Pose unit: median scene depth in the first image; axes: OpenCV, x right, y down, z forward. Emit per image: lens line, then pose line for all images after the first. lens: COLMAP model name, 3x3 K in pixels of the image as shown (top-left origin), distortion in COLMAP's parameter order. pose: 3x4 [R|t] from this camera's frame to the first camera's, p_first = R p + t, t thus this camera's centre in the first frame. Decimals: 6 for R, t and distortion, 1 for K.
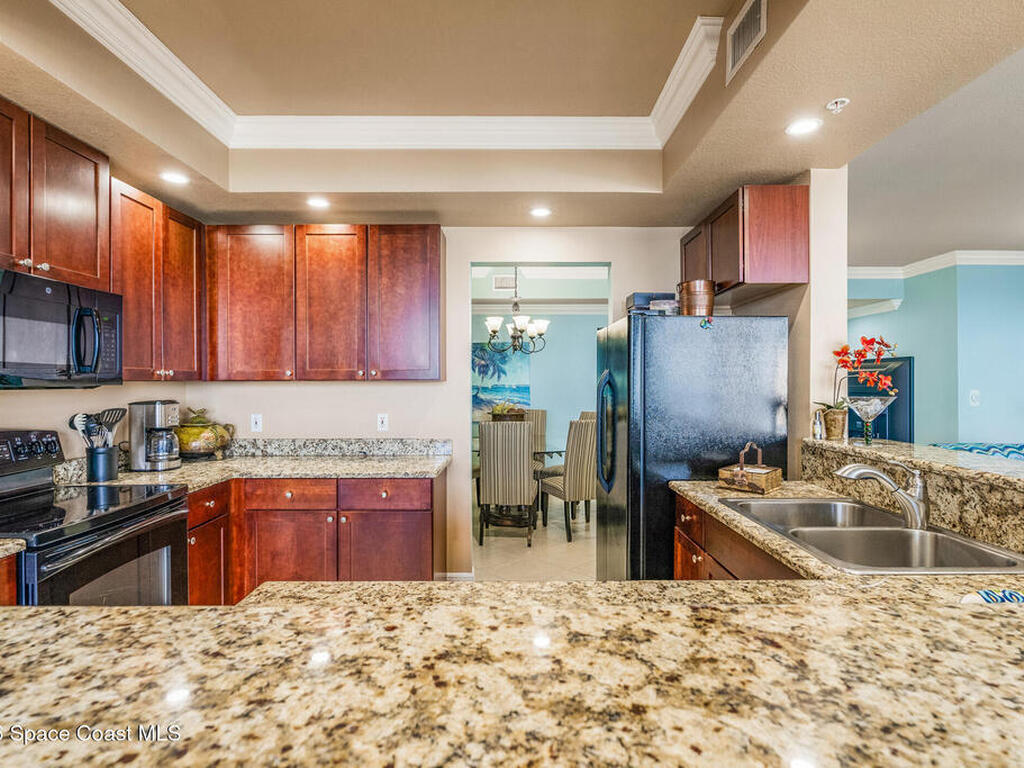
lens RADIAL K [[528.7, 0, 514.2], [0, 528.7, 386.1], [0, 0, 1]] dist [-0.001998, -0.000272]
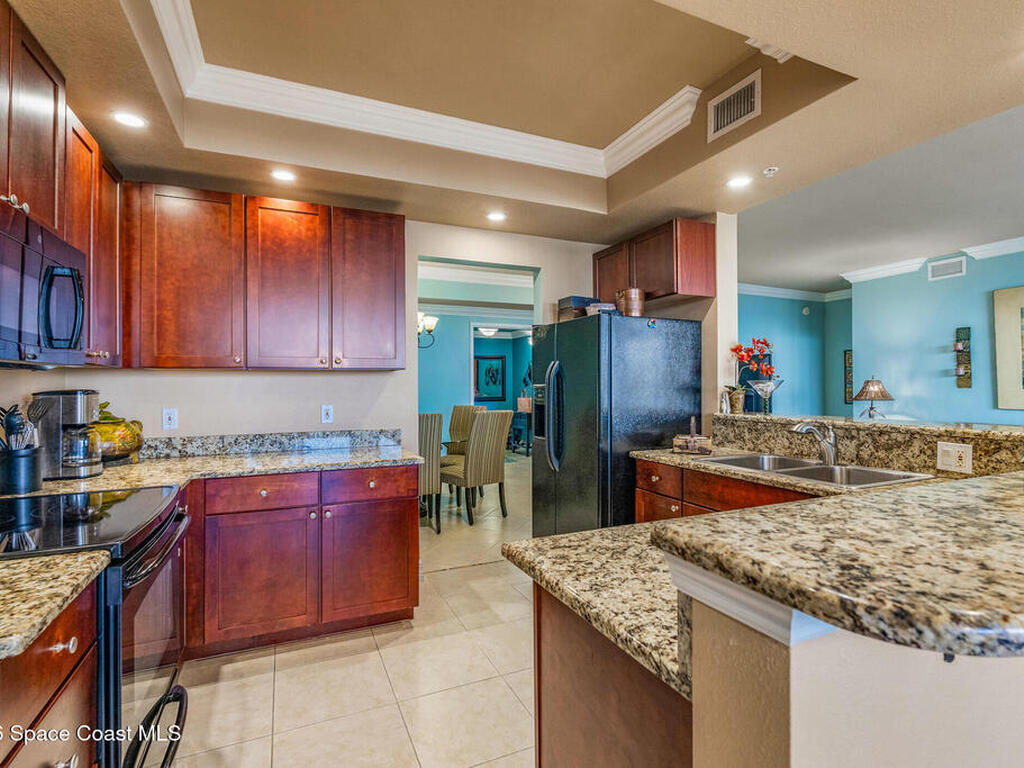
lens RADIAL K [[512.5, 0, 512.4], [0, 512.5, 379.3], [0, 0, 1]] dist [0.001104, -0.000627]
pose [[0.914084, 0.001312, 0.405523, -0.383263], [0.005843, 0.999848, -0.016406, 0.027596], [-0.405483, 0.017366, 0.913937, 0.024910]]
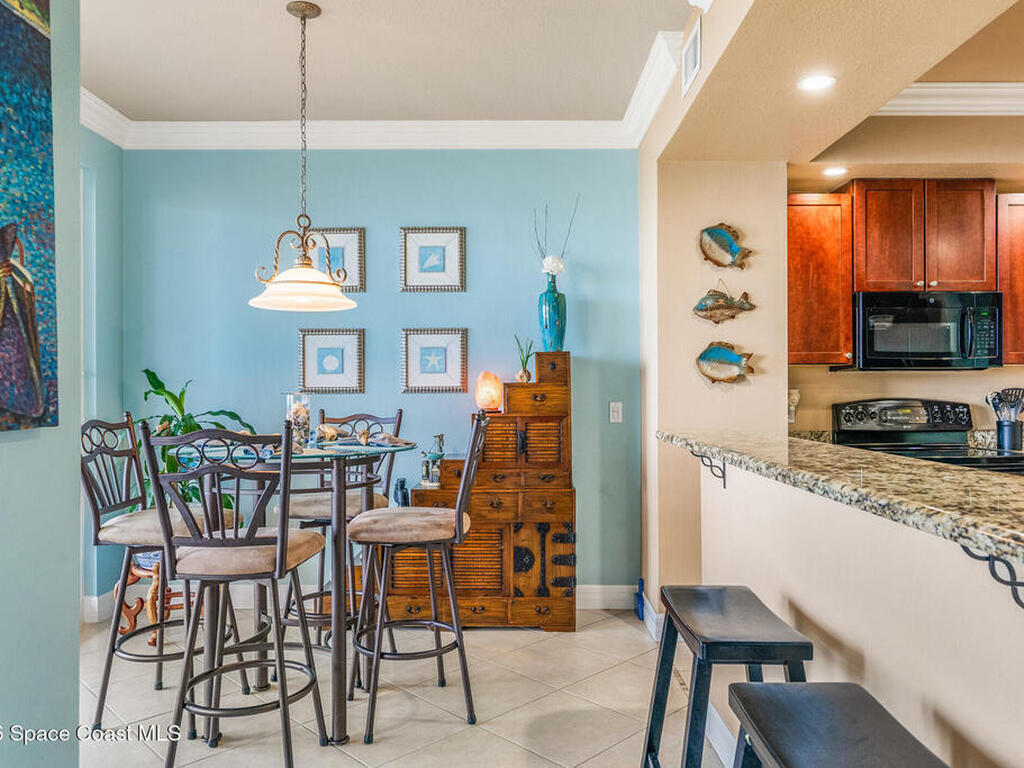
lens RADIAL K [[691.3, 0, 513.9], [0, 691.3, 383.6], [0, 0, 1]] dist [-0.000595, -0.000530]
pose [[-0.027177, 0.001539, -0.999629, 0.695770], [0.000581, 0.999999, 0.001524, 0.026418], [0.999630, -0.000540, -0.027178, -0.049036]]
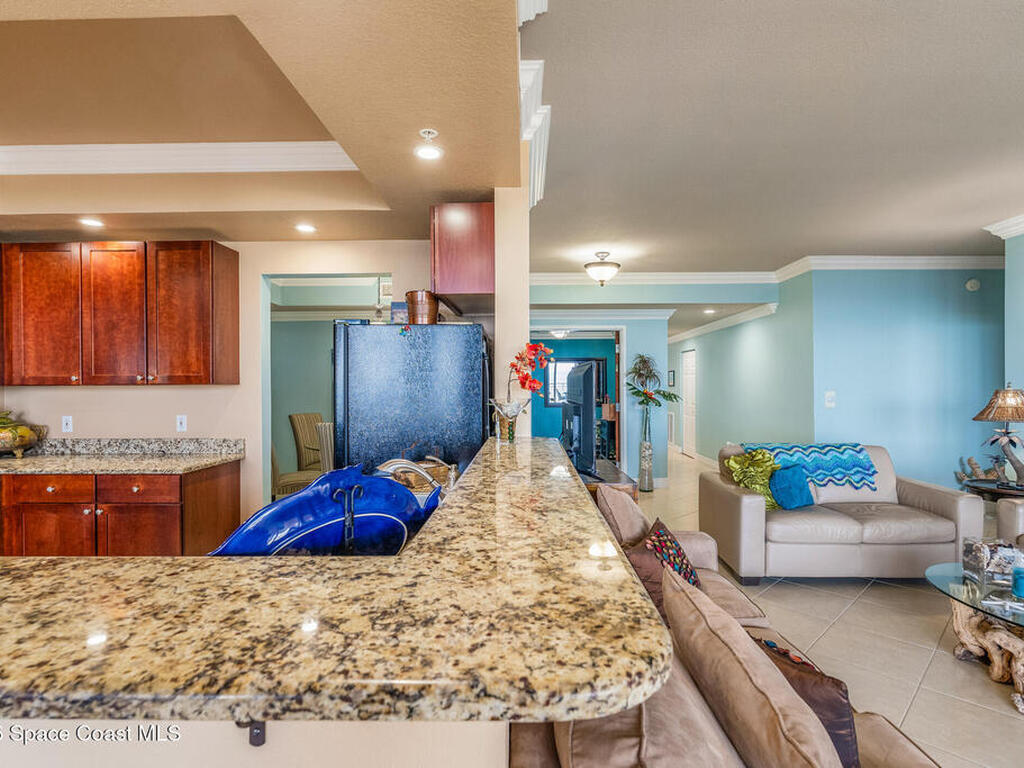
lens RADIAL K [[512.5, 0, 507.4], [0, 512.5, 387.0], [0, 0, 1]] dist [0.001104, -0.000627]
pose [[0.999642, -0.003396, -0.026538, 0.536617], [0.003358, 0.999993, -0.001484, -0.002355], [0.026543, 0.001395, 0.999647, -0.037807]]
